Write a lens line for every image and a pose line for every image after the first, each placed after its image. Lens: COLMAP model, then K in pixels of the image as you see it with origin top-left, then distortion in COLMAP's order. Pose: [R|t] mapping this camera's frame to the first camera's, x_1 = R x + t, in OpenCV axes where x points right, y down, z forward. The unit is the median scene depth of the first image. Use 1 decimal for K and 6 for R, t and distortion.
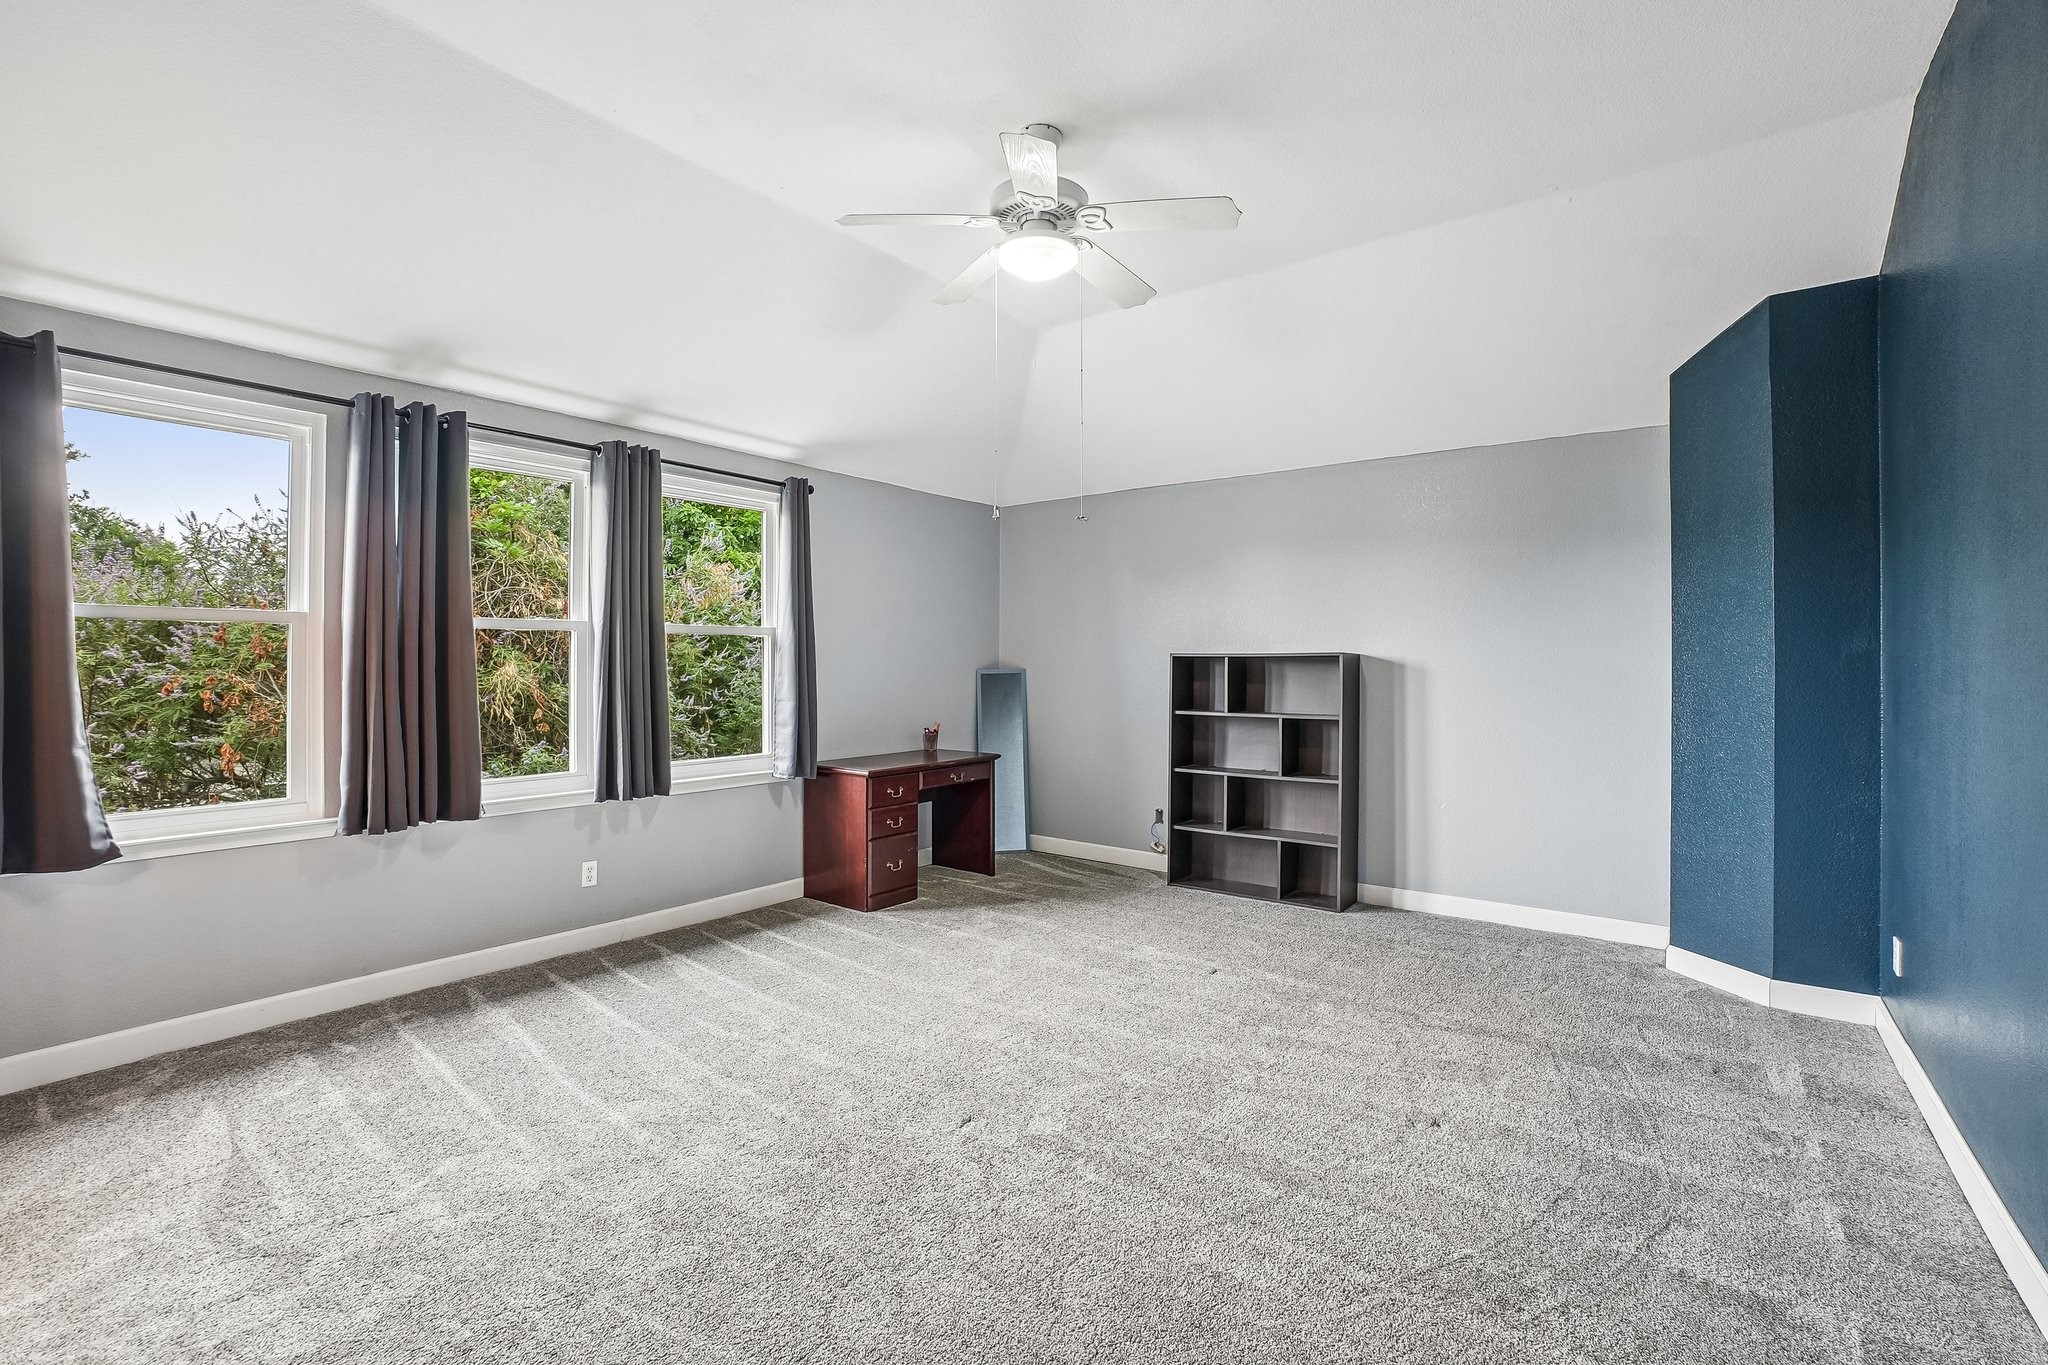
lens RADIAL K [[983.5, 0, 1024.0], [0, 983.5, 657.0], [0, 0, 1]] dist [-0.035586, 0.000317]
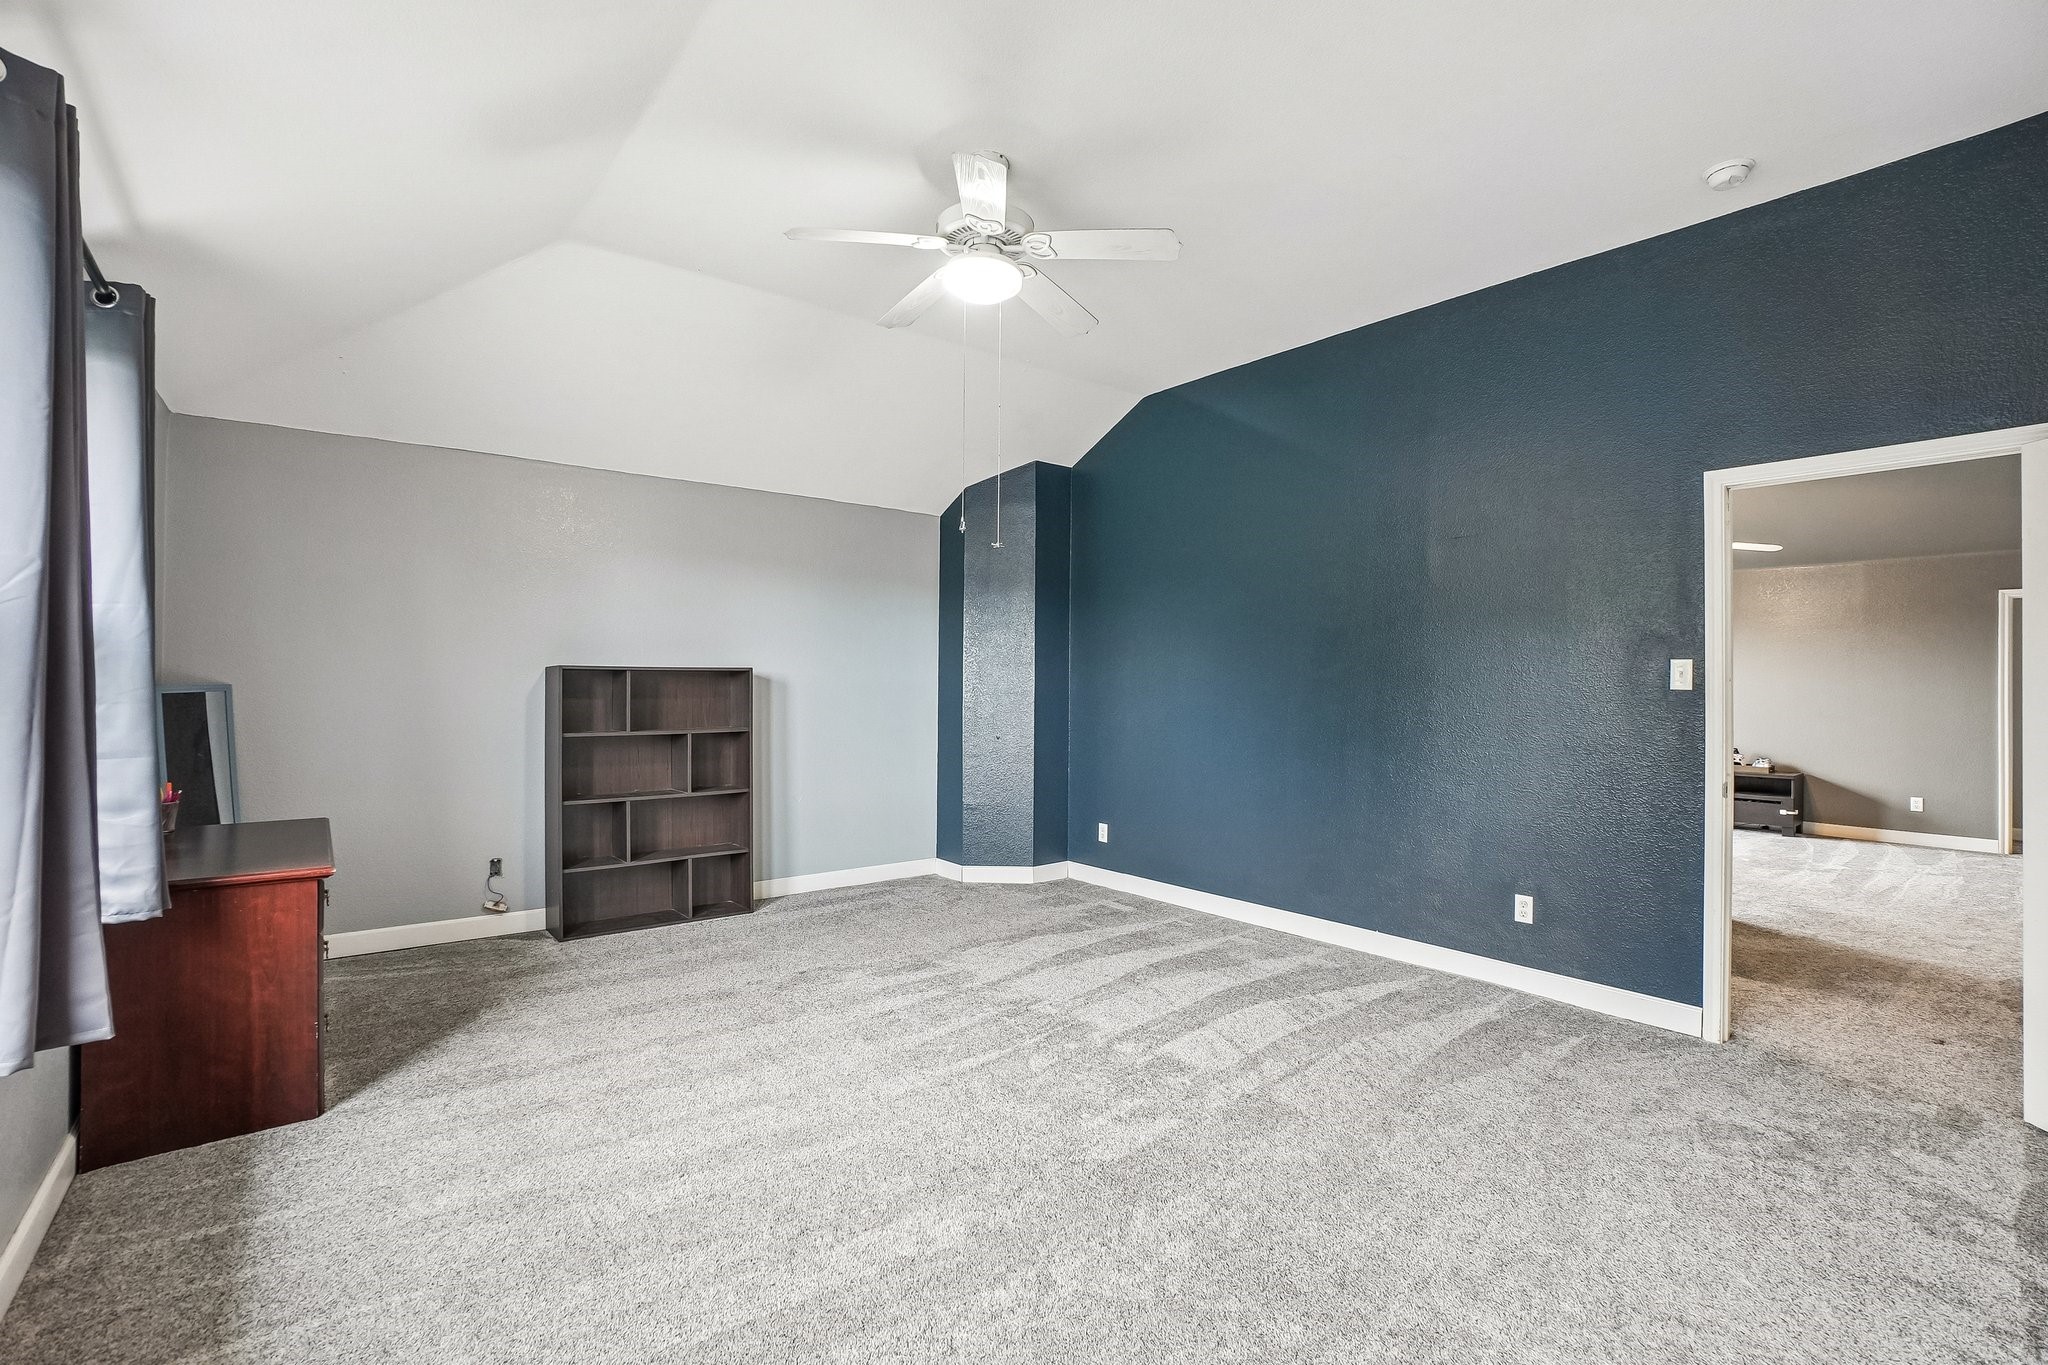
lens RADIAL K [[926.3, 0, 1018.8], [0, 926.3, 682.7], [0, 0, 1]] dist [-0.000319, 0.000512]
pose [[0.219117, -0.003449, 0.975692, -0.582693], [-0.007031, 0.999962, 0.005114, 0.004039], [-0.975673, -0.007981, 0.219085, 0.480806]]
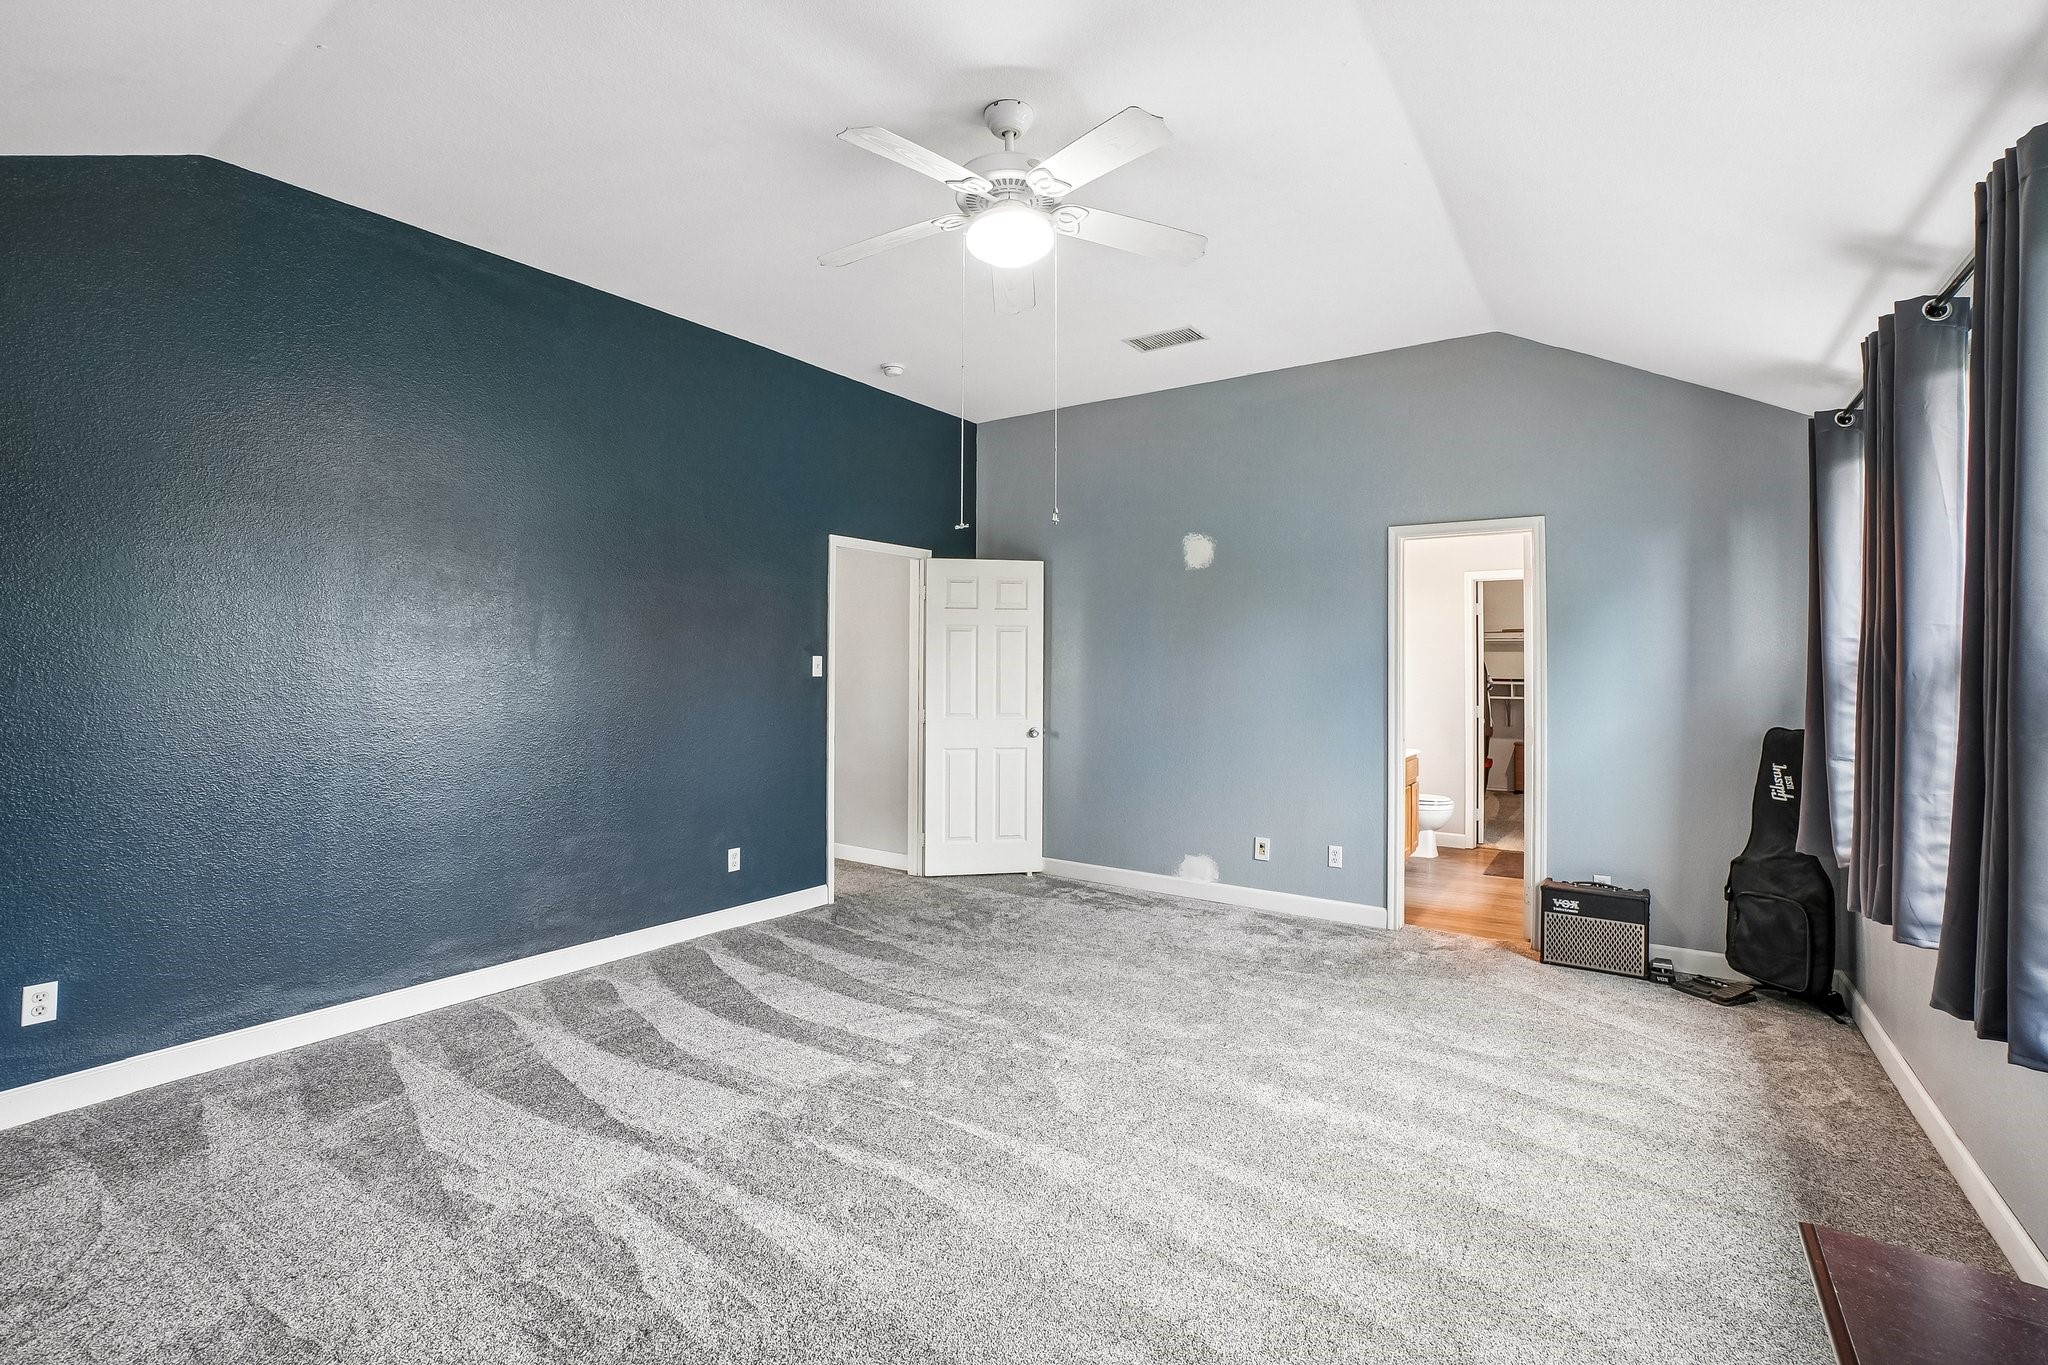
lens RADIAL K [[926.3, 0, 1018.8], [0, 926.3, 682.7], [0, 0, 1]] dist [-0.000319, 0.000512]
pose [[-0.995943, -0.008391, -0.089597, 0.055669], [-0.007758, 0.999943, -0.007402, 0.022108], [0.089654, -0.006677, -0.995951, 1.170336]]
